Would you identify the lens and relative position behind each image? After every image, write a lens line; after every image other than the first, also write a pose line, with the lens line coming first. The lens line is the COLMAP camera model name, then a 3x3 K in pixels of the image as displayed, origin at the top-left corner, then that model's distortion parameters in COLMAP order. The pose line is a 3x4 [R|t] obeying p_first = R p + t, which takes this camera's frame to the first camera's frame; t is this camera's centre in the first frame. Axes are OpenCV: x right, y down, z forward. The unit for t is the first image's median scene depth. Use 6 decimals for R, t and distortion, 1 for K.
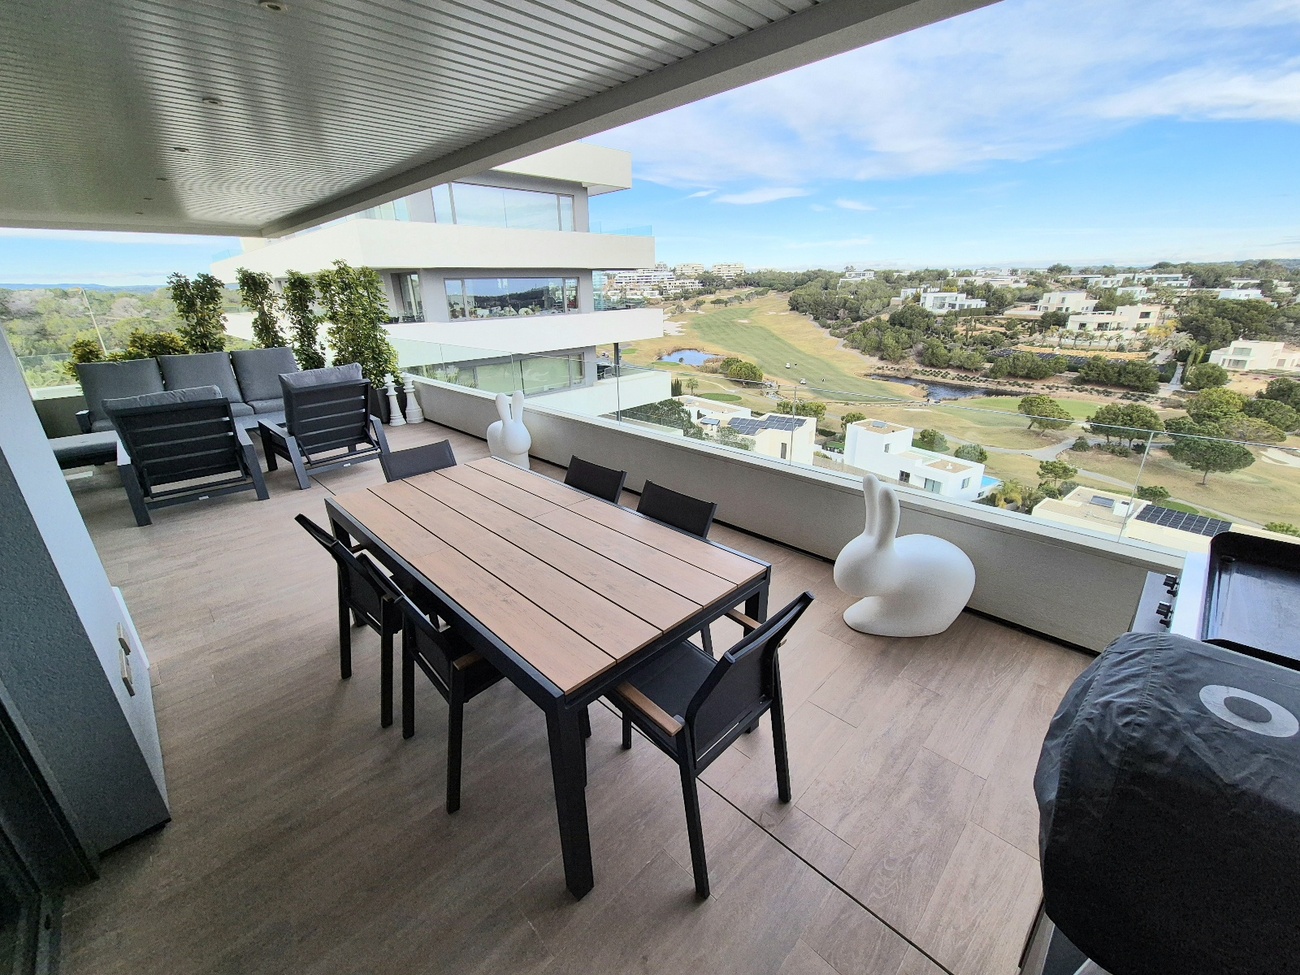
lens RADIAL K [[528.4, 0, 650.0], [0, 528.4, 487.5], [0, 0, 1]] dist [0.001727, -0.000656]
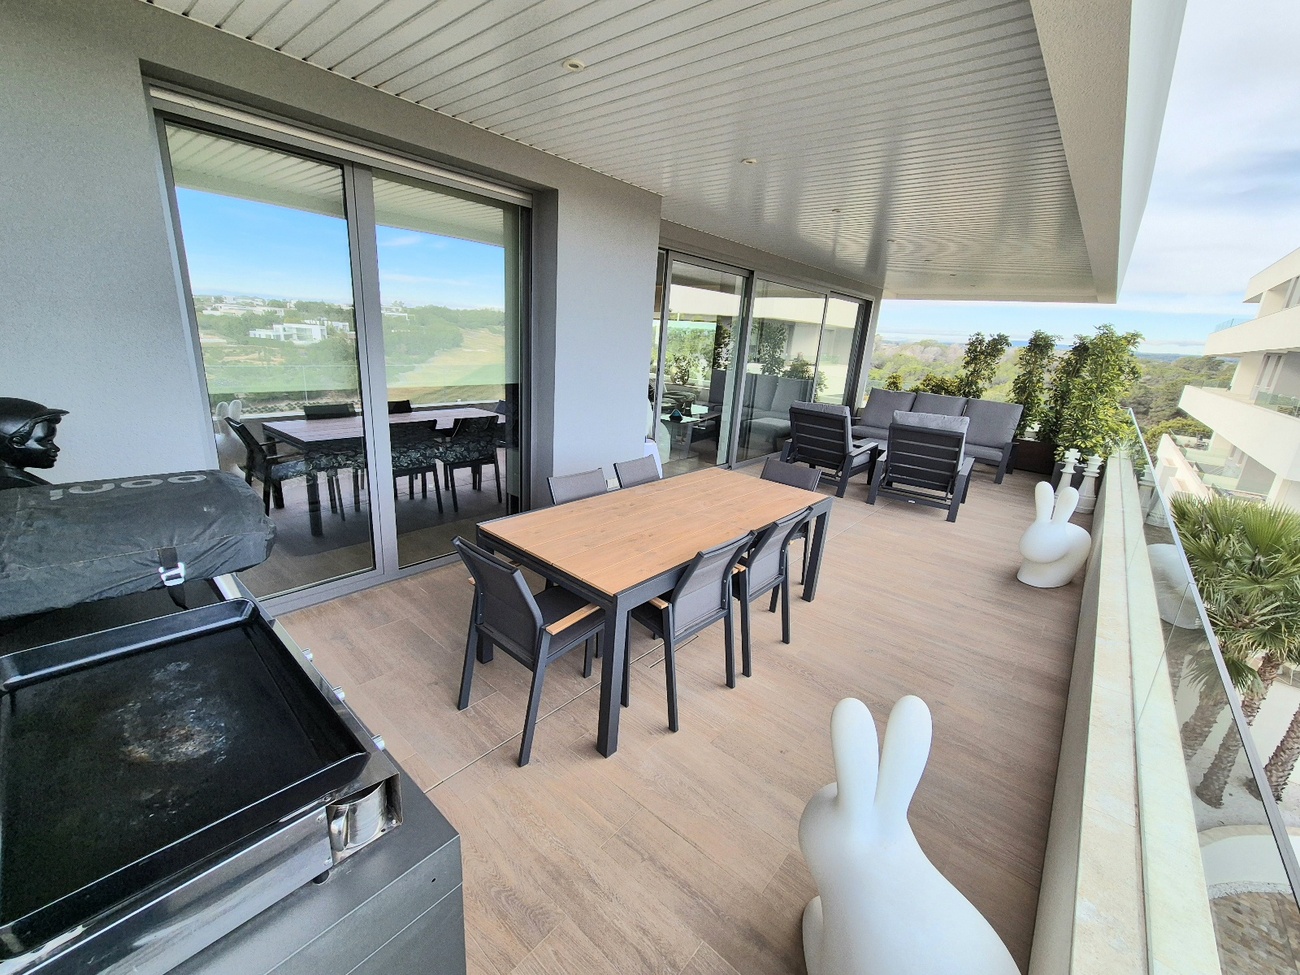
lens RADIAL K [[536.9, 0, 647.0], [0, 536.9, 487.4], [0, 0, 1]] dist [0.000904, -0.000451]
pose [[0.078747, 0.307899, -0.948155, 0.312157], [-0.415449, 0.874716, 0.249547, -0.087955], [0.906202, 0.374259, 0.196798, 0.206371]]
